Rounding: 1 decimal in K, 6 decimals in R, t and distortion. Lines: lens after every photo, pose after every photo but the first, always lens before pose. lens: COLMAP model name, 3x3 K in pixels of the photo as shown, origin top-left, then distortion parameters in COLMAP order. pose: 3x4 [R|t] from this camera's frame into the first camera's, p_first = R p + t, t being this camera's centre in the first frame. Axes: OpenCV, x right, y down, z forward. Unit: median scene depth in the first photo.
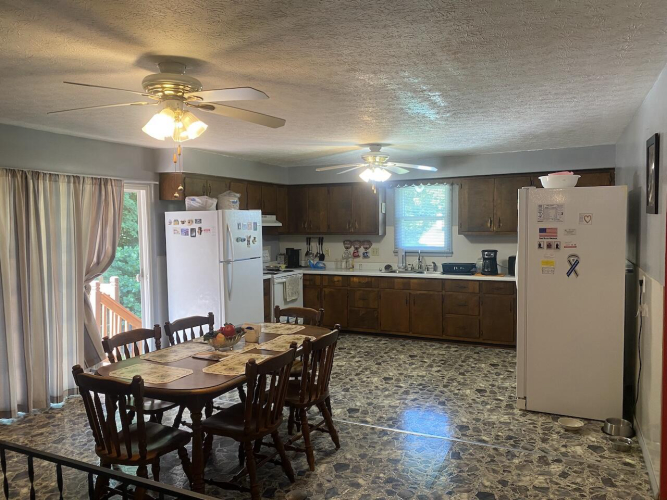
lens RADIAL K [[521.4, 0, 333.5], [0, 521.4, 250.0], [0, 0, 1]] dist [0.058680, -0.064467]
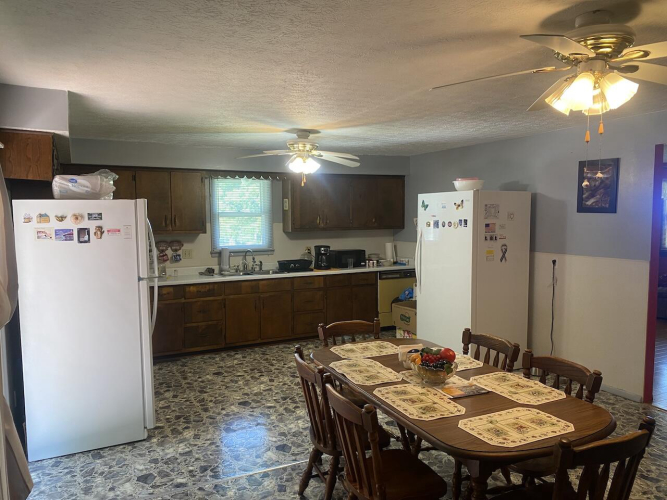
lens RADIAL K [[521.4, 0, 333.5], [0, 521.4, 250.0], [0, 0, 1]] dist [0.058680, -0.064467]
pose [[0.613653, -0.047185, 0.788165, -0.735717], [0.040303, 0.998783, 0.028415, -0.028270], [-0.788547, 0.014328, 0.614808, 0.514612]]
